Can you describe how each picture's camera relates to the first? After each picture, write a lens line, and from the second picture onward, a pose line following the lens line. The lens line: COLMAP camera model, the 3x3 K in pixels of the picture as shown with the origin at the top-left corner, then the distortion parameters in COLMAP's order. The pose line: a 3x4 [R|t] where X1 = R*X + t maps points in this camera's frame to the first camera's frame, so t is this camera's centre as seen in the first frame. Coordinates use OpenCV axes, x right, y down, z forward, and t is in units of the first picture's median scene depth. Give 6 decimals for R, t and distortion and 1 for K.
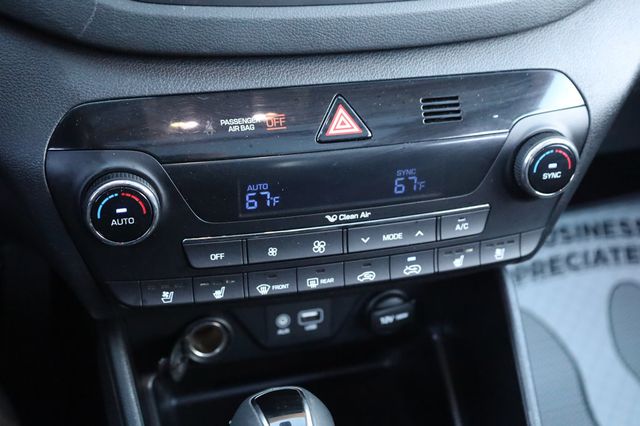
lens RADIAL K [[830.6, 0, 322.9], [0, 830.6, 218.3], [0, 0, 1]] dist [-0.011855, 0.000000]
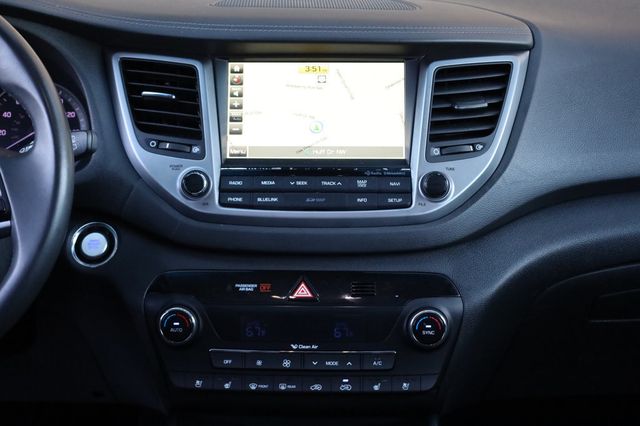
lens RADIAL K [[1179.6, 0, 323.5], [0, 1179.6, 209.9], [0, 0, 1]] dist [-0.053237, 0.000000]
pose [[0.964579, 0.024171, -0.262684, 0.717379], [-0.115760, 0.933576, -0.339168, 0.568235], [0.237037, 0.357562, 0.903306, -1.329820]]
